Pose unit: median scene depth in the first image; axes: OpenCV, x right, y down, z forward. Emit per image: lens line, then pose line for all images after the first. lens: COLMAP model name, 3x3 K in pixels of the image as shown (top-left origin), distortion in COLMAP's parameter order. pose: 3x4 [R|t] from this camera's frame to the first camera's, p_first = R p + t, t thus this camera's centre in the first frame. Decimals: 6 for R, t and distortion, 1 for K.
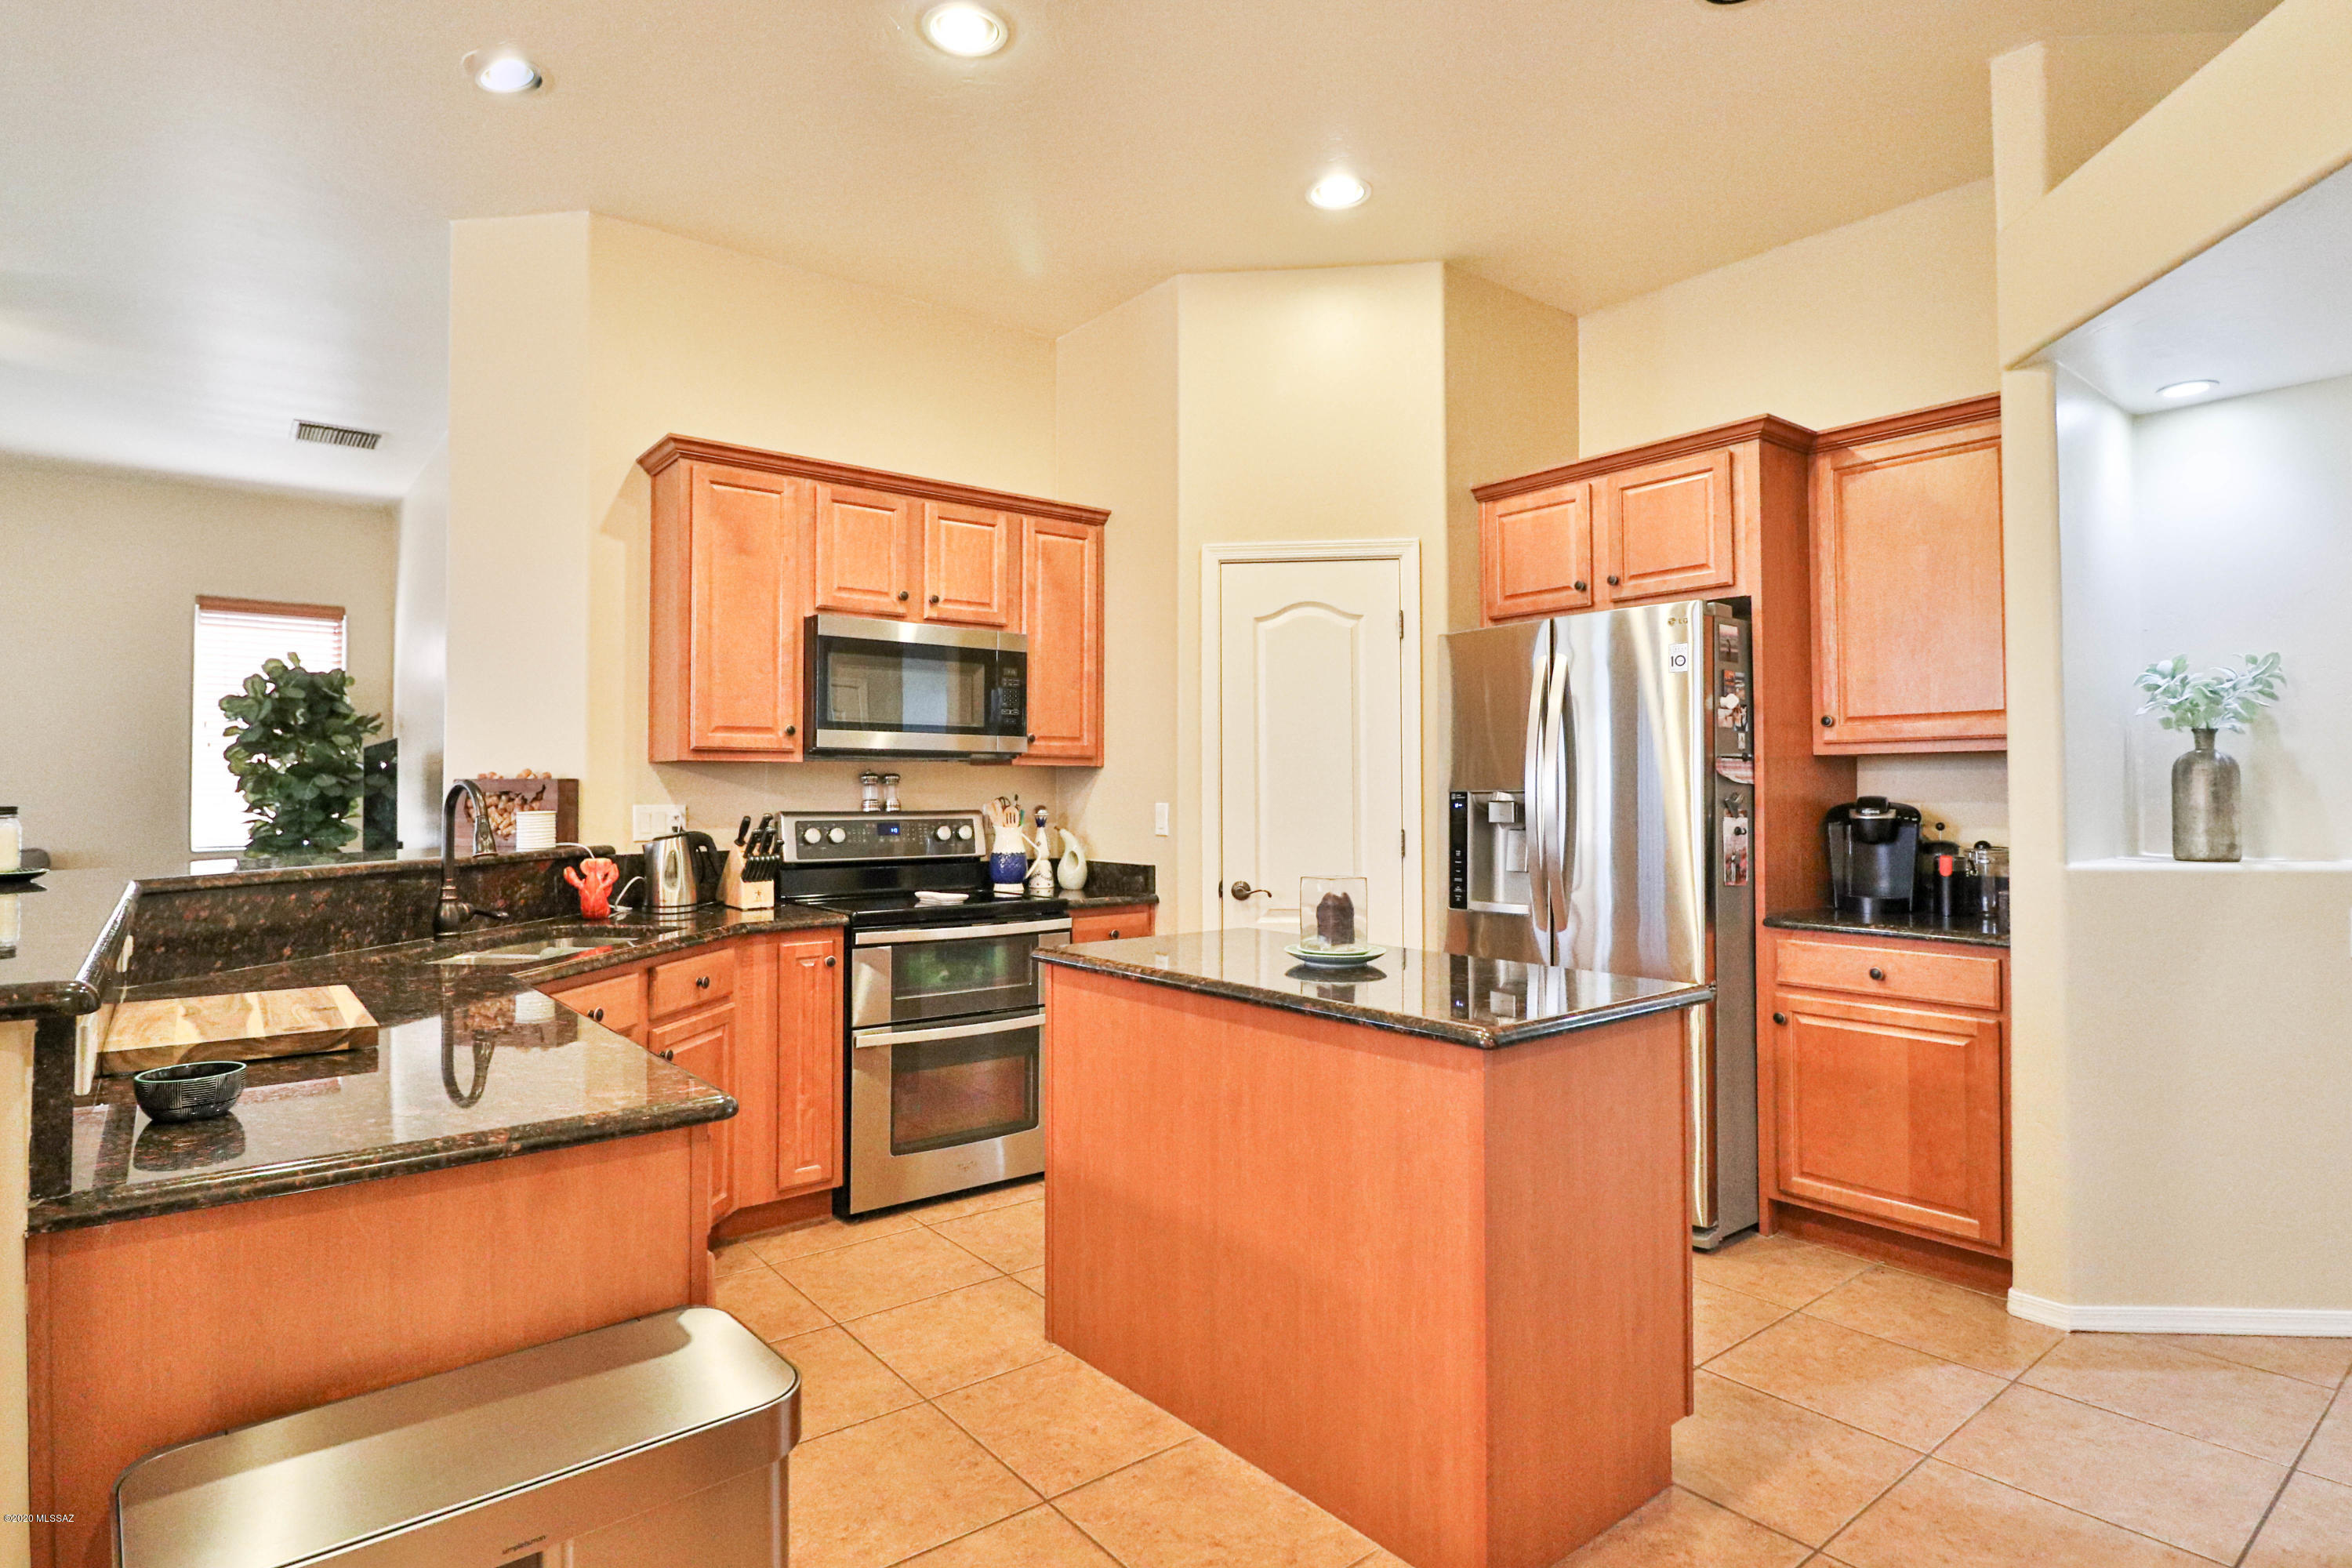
lens RADIAL K [[1212.5, 0, 1169.5], [0, 1212.5, 767.4], [0, 0, 1]] dist [0.000073, -0.013678]
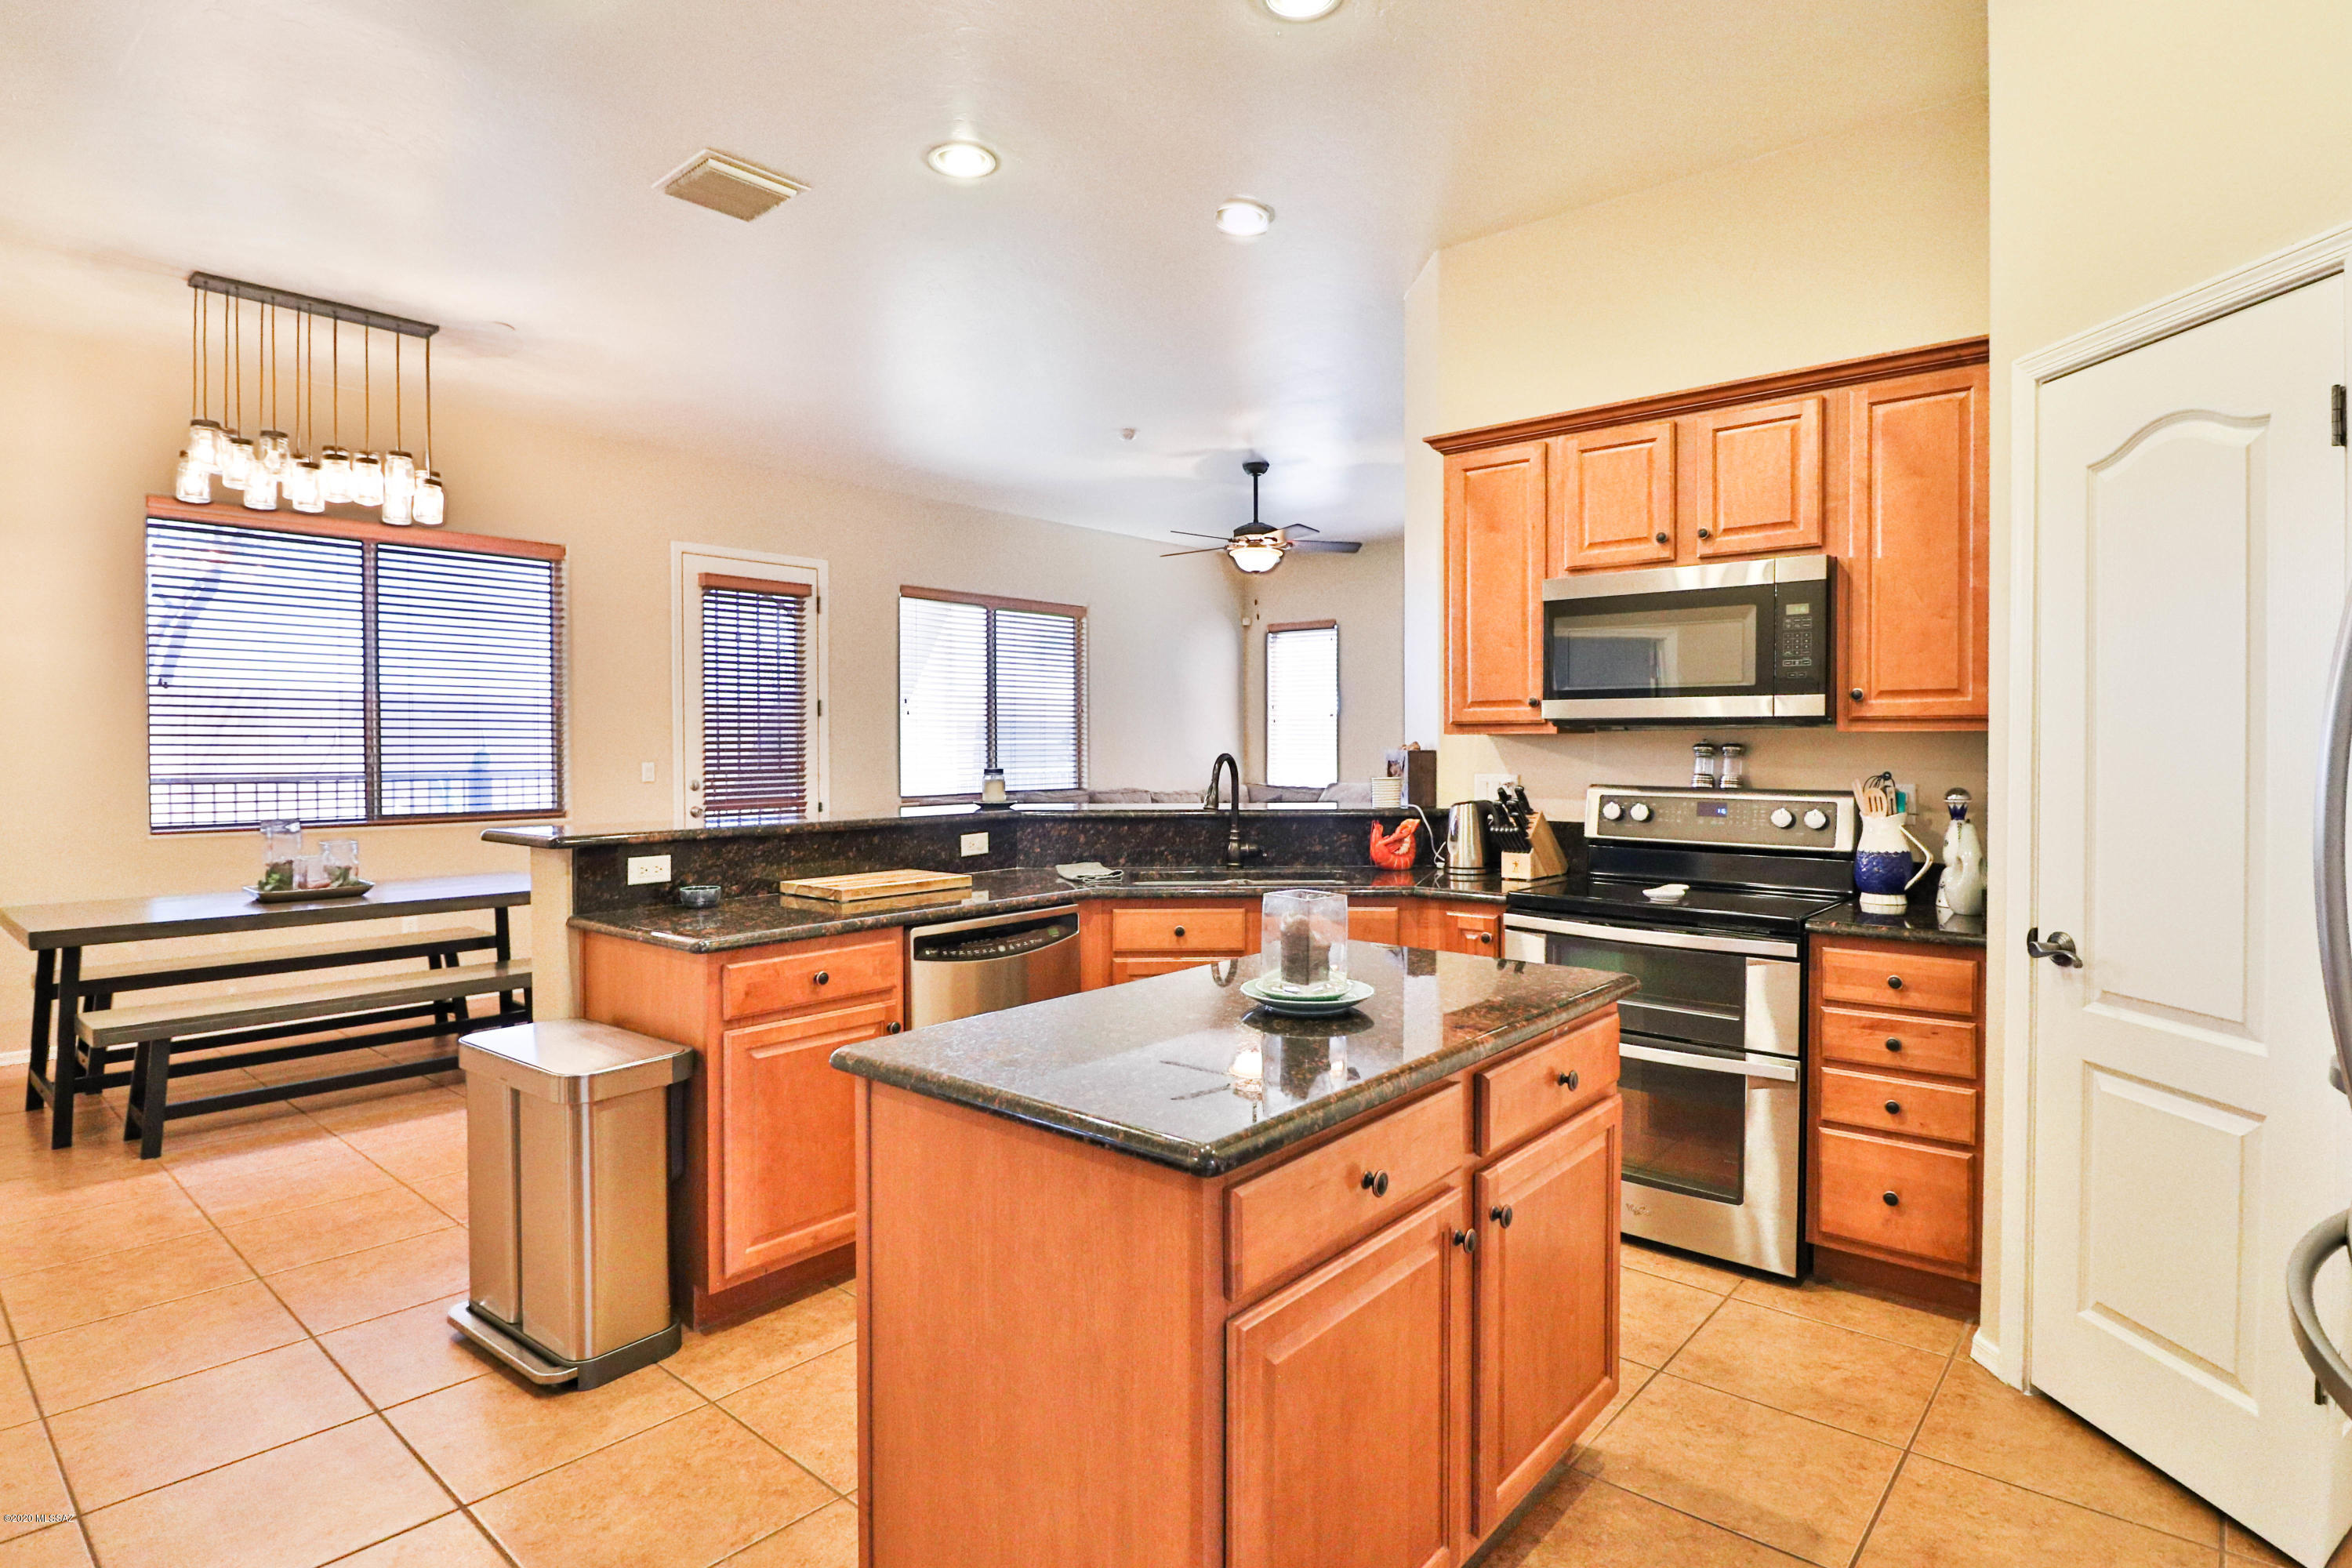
lens RADIAL K [[1212.5, 0, 1169.5], [0, 1212.5, 767.4], [0, 0, 1]] dist [0.000073, -0.013678]
pose [[0.180839, 0.020160, -0.983306, 0.583902], [0.017965, 0.999555, 0.023798, -0.006291], [0.983349, -0.021968, 0.180397, 0.521804]]
